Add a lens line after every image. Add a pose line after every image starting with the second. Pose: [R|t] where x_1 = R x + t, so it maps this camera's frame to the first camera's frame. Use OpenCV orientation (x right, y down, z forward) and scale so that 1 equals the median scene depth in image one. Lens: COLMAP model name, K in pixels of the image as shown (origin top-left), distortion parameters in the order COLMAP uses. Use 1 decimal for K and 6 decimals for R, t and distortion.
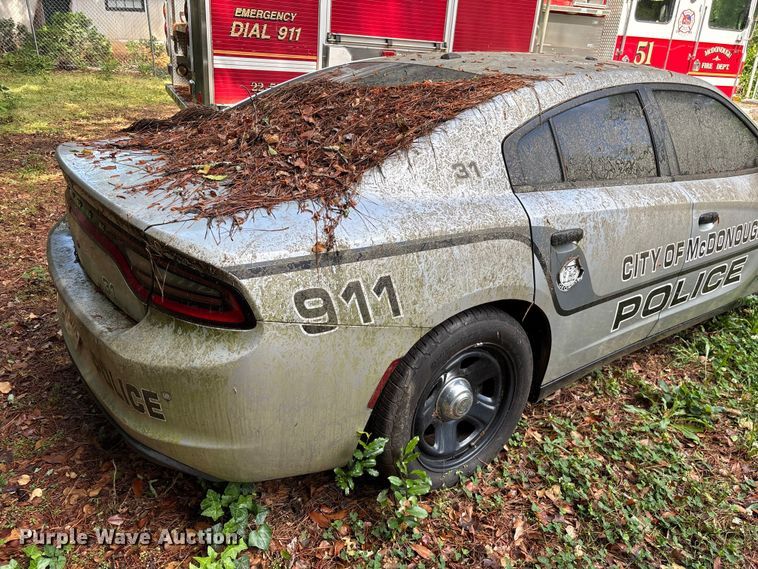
lens RADIAL K [[571.4, 0, 377.5], [0, 571.4, 282.5], [0, 0, 1]] dist [0.053162, -0.057476]
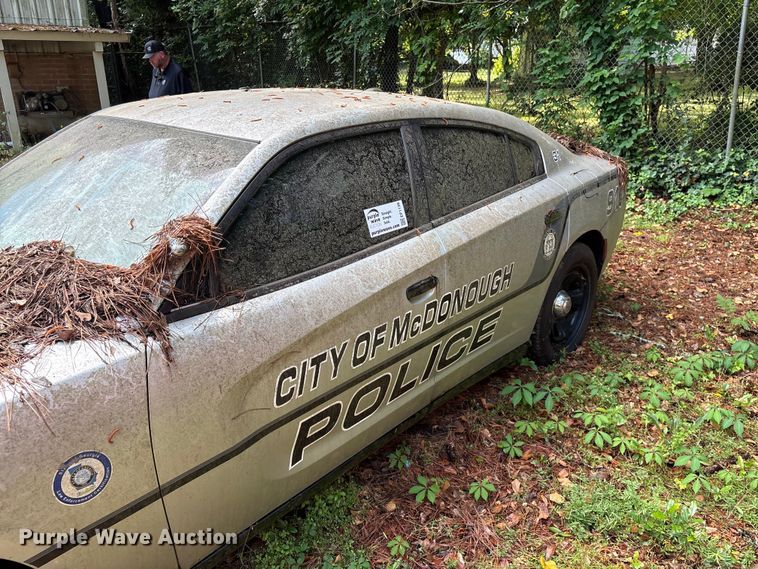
lens RADIAL K [[576.8, 0, 378.8], [0, 576.8, 284.7], [0, 0, 1]] dist [0.053274, -0.060328]
pose [[0.978461, -0.137892, 0.153624, 0.425518], [0.142130, 0.989704, -0.016899, -0.118132], [-0.149712, 0.038370, 0.987985, 0.220524]]
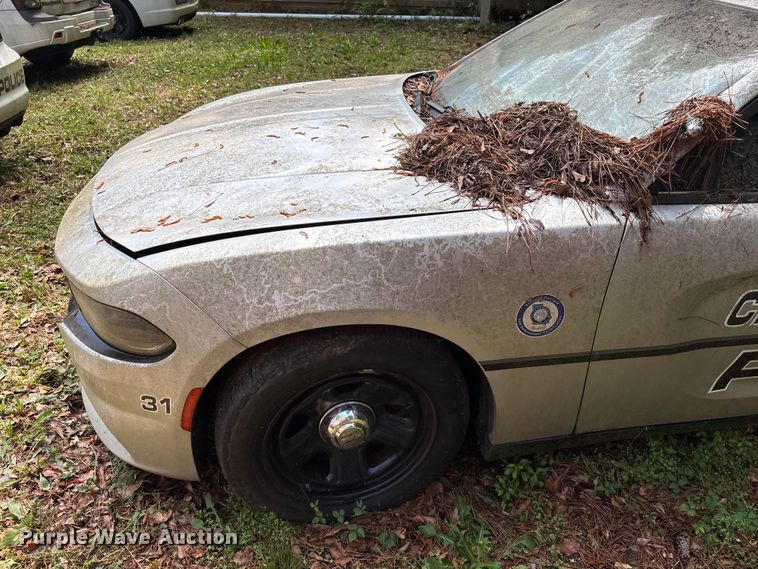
lens RADIAL K [[576.8, 0, 377.8], [0, 576.8, 286.7], [0, 0, 1]] dist [0.053274, -0.060328]
pose [[0.879007, 0.187717, -0.438302, 0.325680], [-0.135568, 0.979696, 0.147708, -0.086042], [0.457130, -0.070417, 0.886608, 0.186232]]
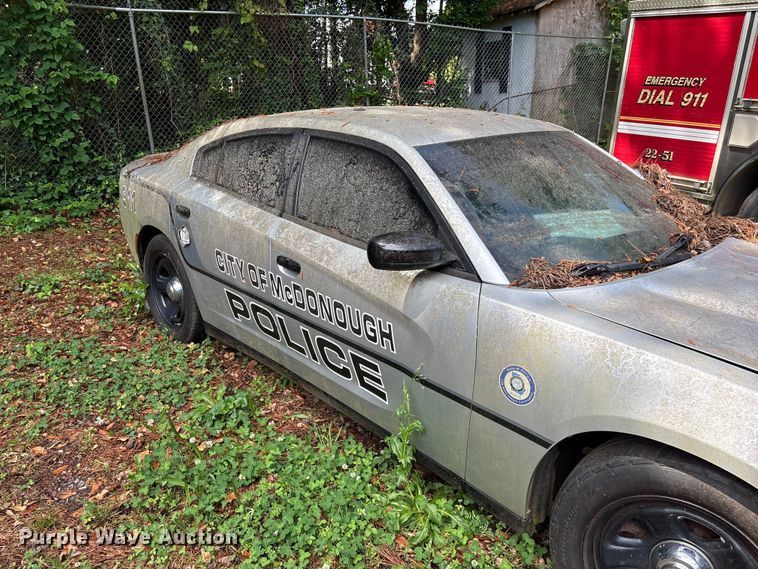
lens RADIAL K [[576.8, 0, 383.0], [0, 576.8, 290.7], [0, 0, 1]] dist [0.053274, -0.060328]
pose [[0.151332, 0.293960, -0.943762, 1.656948], [-0.400467, 0.891127, 0.213351, -0.371216], [0.903728, 0.345658, 0.252577, 0.973267]]
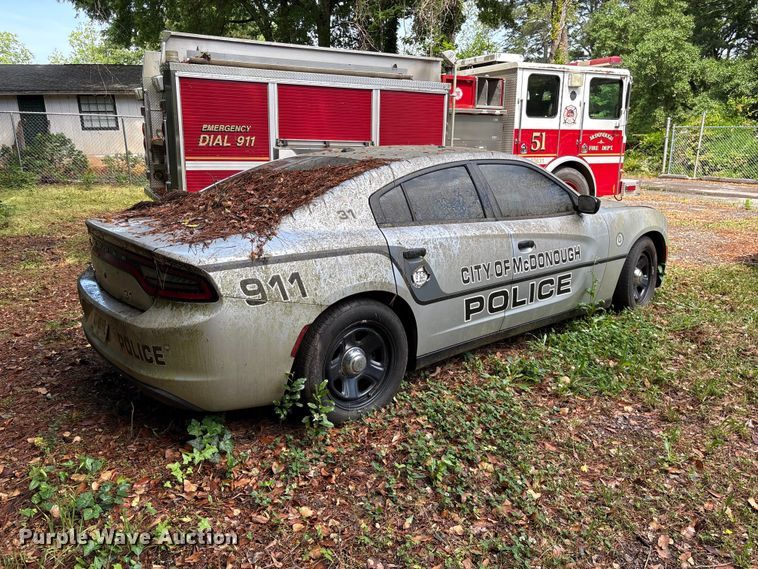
lens RADIAL K [[571.4, 0, 372.4], [0, 571.4, 286.9], [0, 0, 1]] dist [0.053162, -0.057476]
pose [[0.997067, -0.064367, 0.041406, 0.115628], [0.069845, 0.986457, -0.148408, 0.203096], [-0.031293, 0.150865, 0.988059, -0.466779]]
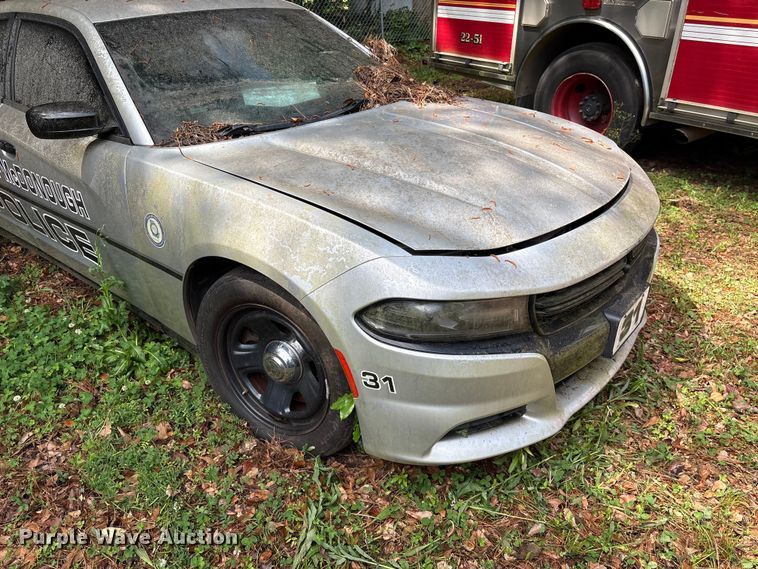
lens RADIAL K [[576.8, 0, 384.1], [0, 576.8, 291.1], [0, 0, 1]] dist [0.053274, -0.060328]
pose [[0.264236, 0.415046, -0.870584, 1.903773], [-0.363406, 0.878982, 0.308750, -0.487455], [0.893373, 0.234793, 0.383089, 1.352433]]
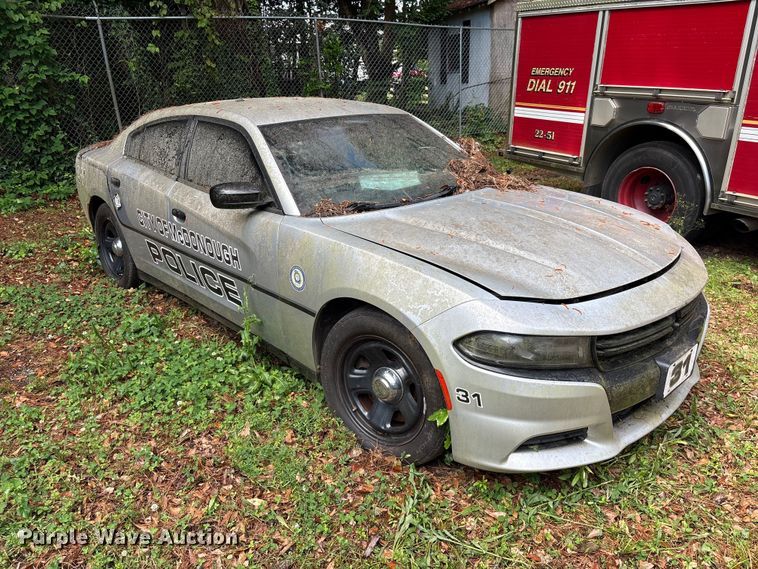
lens RADIAL K [[576.8, 0, 380.1], [0, 576.8, 292.1], [0, 0, 1]] dist [0.053274, -0.060328]
pose [[0.141276, 0.304982, -0.941821, 2.121305], [-0.382201, 0.894405, 0.232296, -0.476378], [0.913216, 0.327147, 0.242922, 1.239519]]
